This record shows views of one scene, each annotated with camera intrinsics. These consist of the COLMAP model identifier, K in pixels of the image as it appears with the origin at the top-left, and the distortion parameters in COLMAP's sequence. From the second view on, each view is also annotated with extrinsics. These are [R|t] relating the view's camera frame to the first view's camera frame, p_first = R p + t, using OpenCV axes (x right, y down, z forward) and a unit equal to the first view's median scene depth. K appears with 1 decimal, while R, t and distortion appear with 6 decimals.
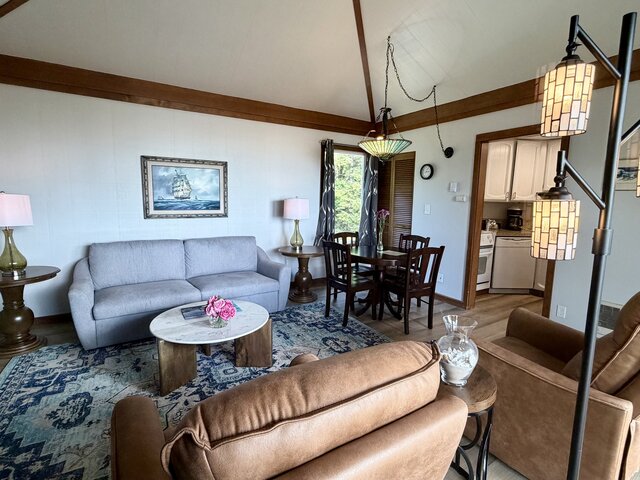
lens RADIAL K [[322.1, 0, 320.2], [0, 322.1, 239.9], [0, 0, 1]] dist [-0.013331, 0.001379]
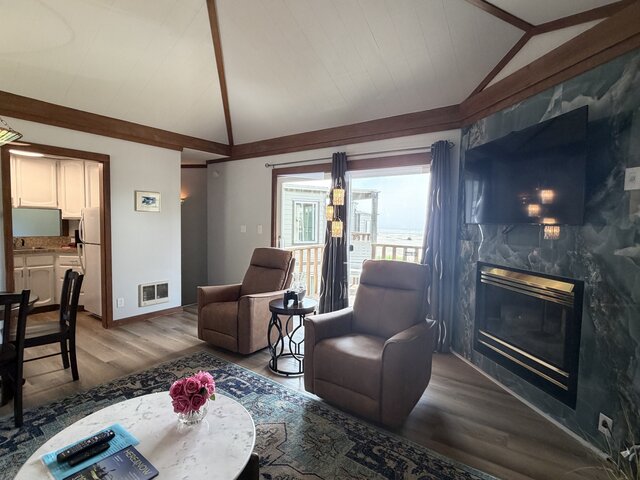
lens RADIAL K [[322.1, 0, 317.5], [0, 322.1, 242.3], [0, 0, 1]] dist [-0.013331, 0.001379]
pose [[-0.391503, -0.082299, 0.916489, -0.587262], [0.093184, 0.987326, 0.128467, -0.088738], [-0.915447, 0.135698, -0.378872, 0.580208]]
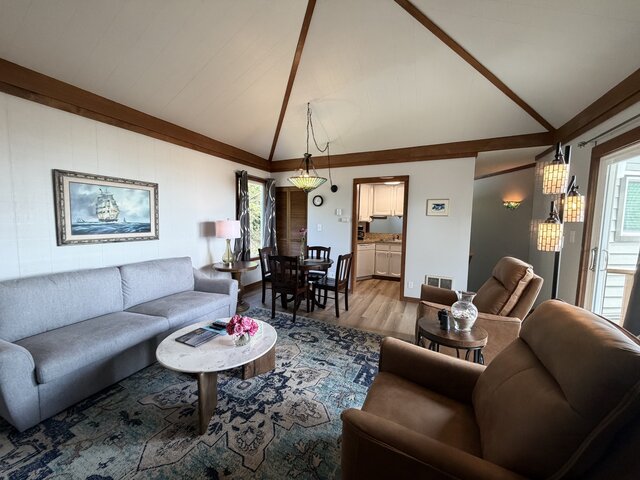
lens RADIAL K [[253.9, 0, 316.6], [0, 253.9, 238.8], [0, 0, 1]] dist [-0.006897, 0.000158]
pose [[0.833894, -0.043609, 0.550198, -0.331478], [0.069819, 0.997200, -0.026781, -0.019182], [-0.547490, 0.060747, 0.834604, 0.096111]]
